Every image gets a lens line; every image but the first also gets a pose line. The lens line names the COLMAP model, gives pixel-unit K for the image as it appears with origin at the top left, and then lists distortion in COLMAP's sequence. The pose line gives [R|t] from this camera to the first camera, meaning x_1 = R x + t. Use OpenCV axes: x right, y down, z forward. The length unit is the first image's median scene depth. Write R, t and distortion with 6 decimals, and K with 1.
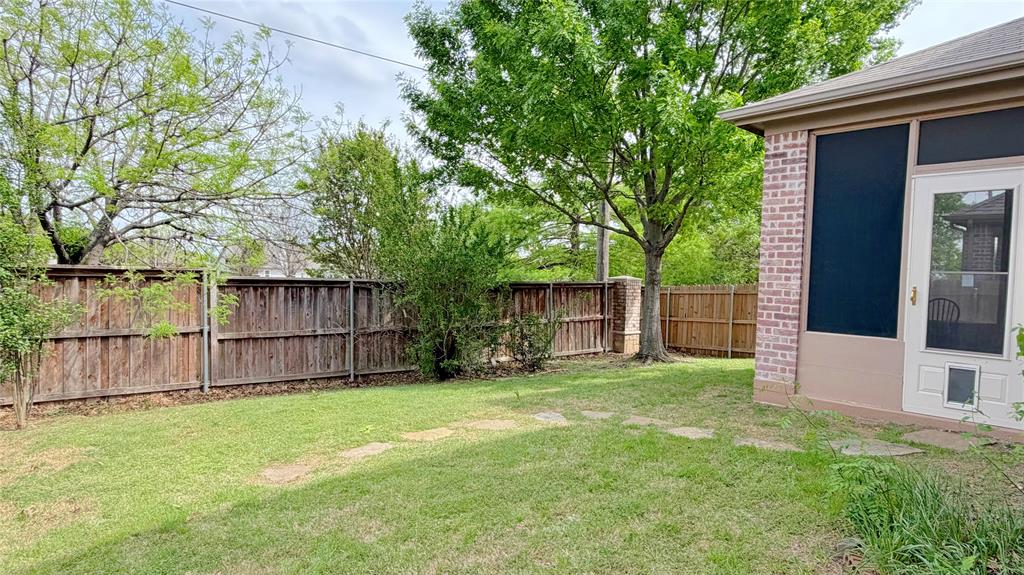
lens RADIAL K [[570.1, 0, 515.7], [0, 570.1, 290.6], [0, 0, 1]] dist [0.007450, -0.004654]
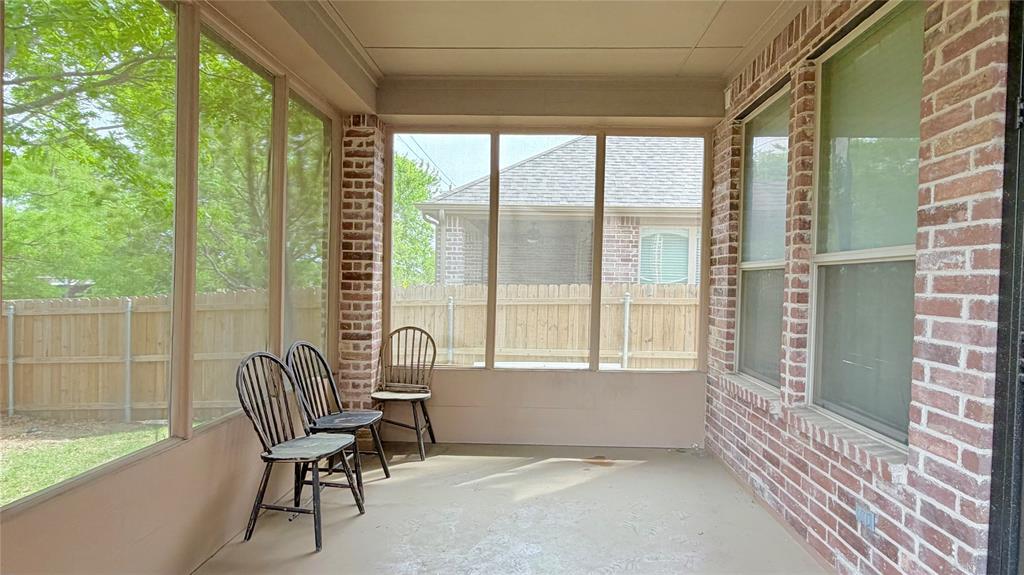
lens RADIAL K [[546.9, 0, 513.4], [0, 546.9, 288.1], [0, 0, 1]] dist [0.005501, 0.000449]
pose [[0.691534, -0.026892, 0.721843, 0.245340], [0.025208, 0.999597, 0.013089, -0.017609], [-0.721904, 0.009145, 0.691933, 0.316997]]
